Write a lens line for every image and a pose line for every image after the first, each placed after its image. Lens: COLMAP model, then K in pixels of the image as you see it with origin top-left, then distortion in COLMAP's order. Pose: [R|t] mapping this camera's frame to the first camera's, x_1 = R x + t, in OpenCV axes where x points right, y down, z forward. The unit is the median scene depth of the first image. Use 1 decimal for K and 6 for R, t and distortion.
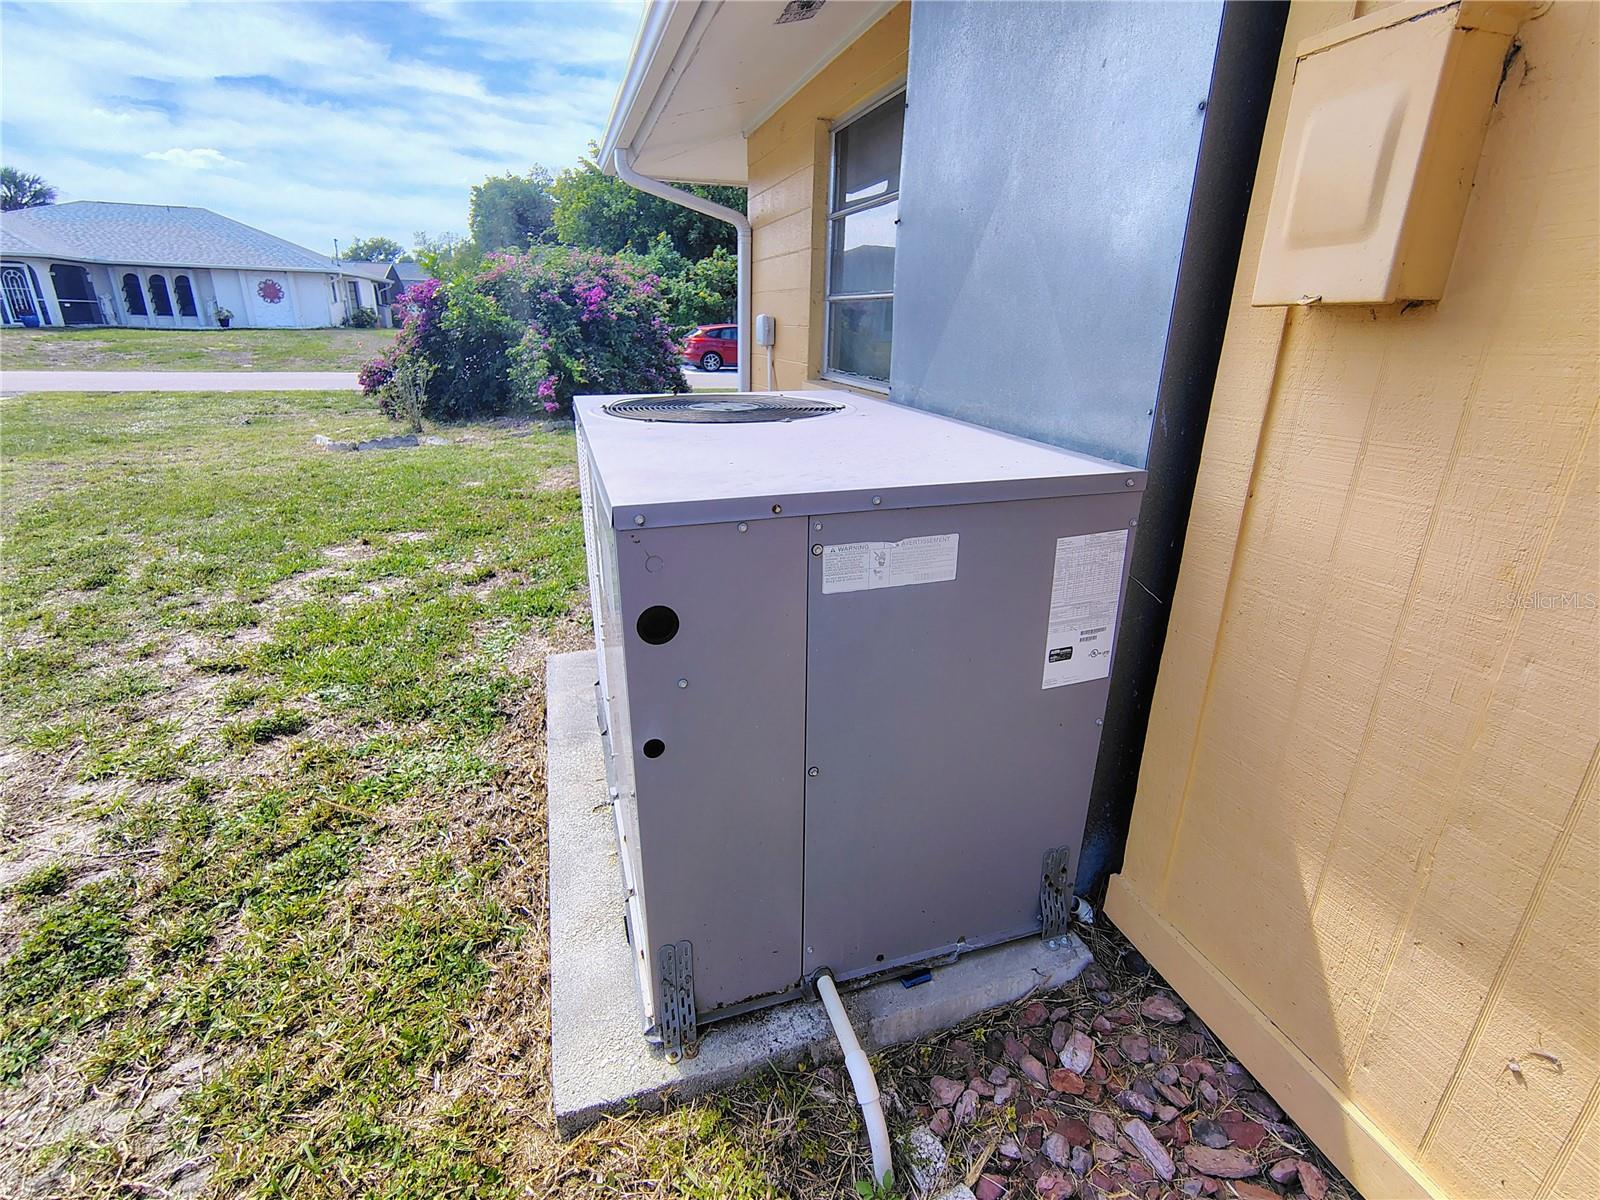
lens RADIAL K [[693.2, 0, 800.0], [0, 693.2, 600.0], [0, 0, 1]] dist [-0.011084, 0.001447]
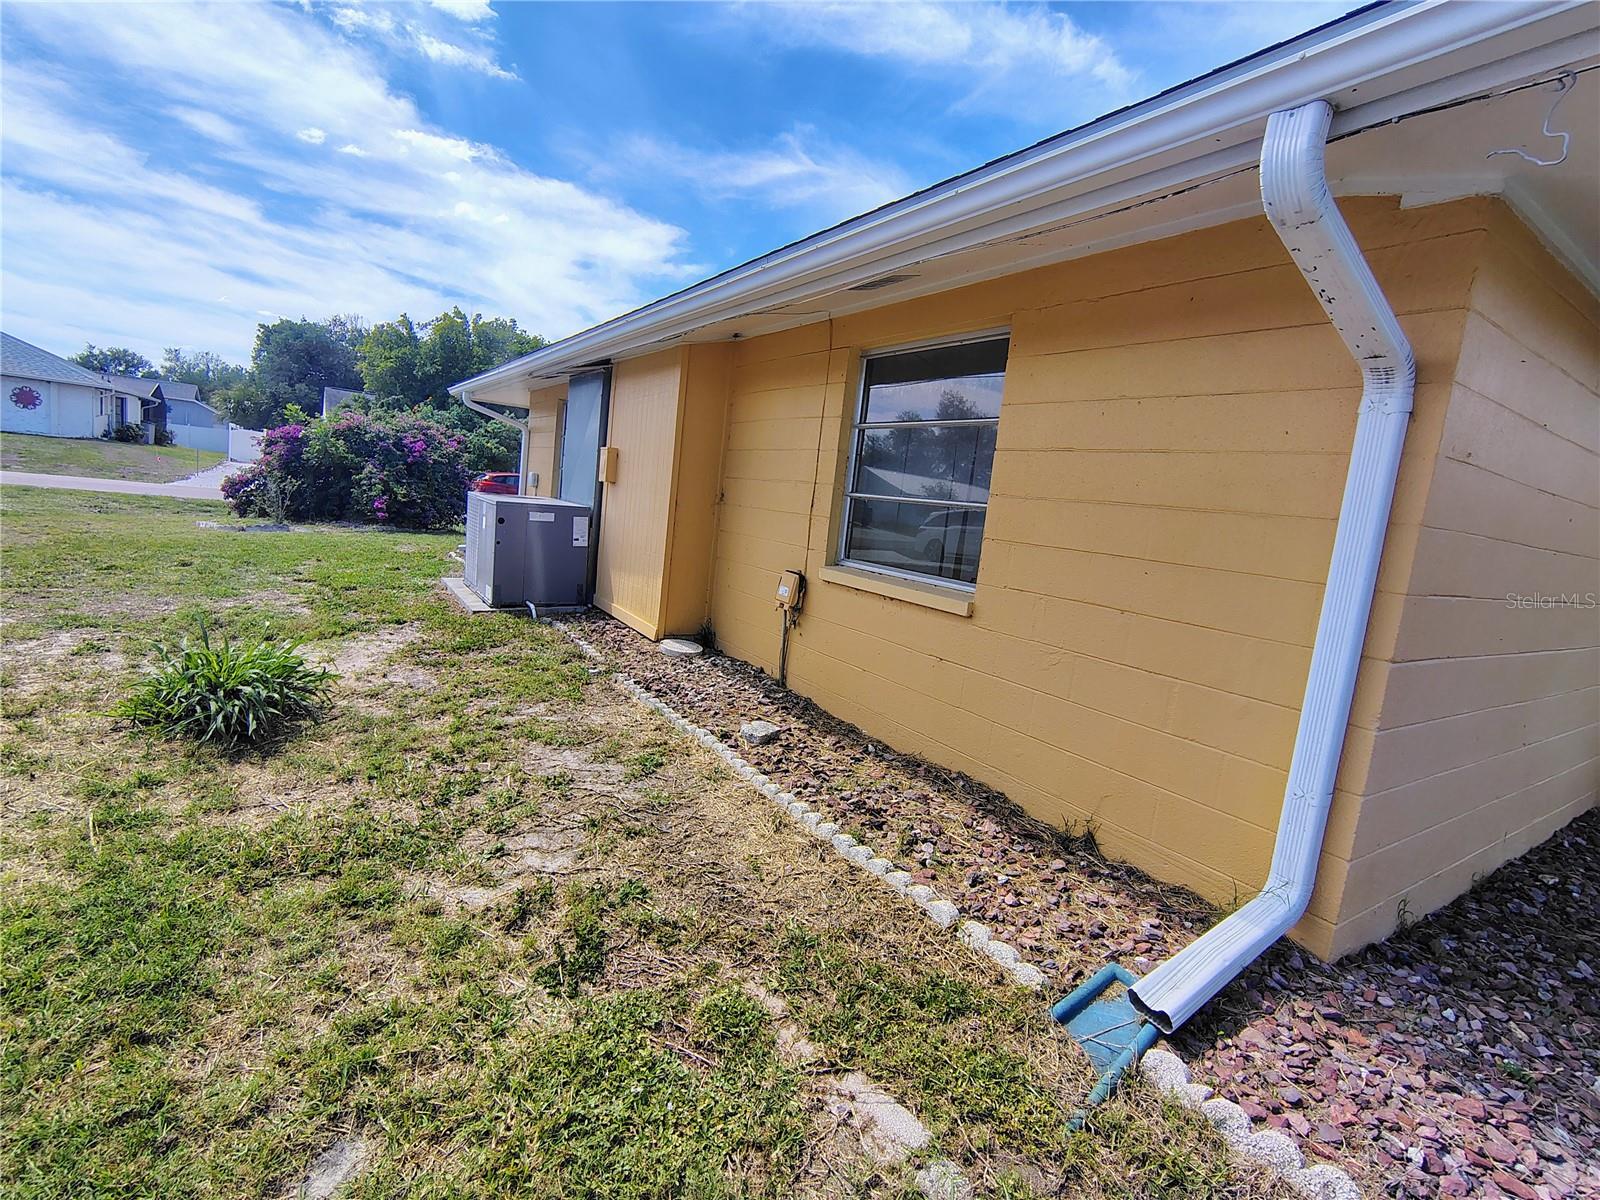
lens RADIAL K [[747.5, 0, 782.9], [0, 747.5, 605.4], [0, 0, 1]] dist [-0.015781, 0.007768]
pose [[0.966221, 0.046848, 0.253421, 0.021092], [0.009957, 0.975819, -0.218355, 0.080427], [-0.257522, 0.213503, 0.942390, -0.206352]]
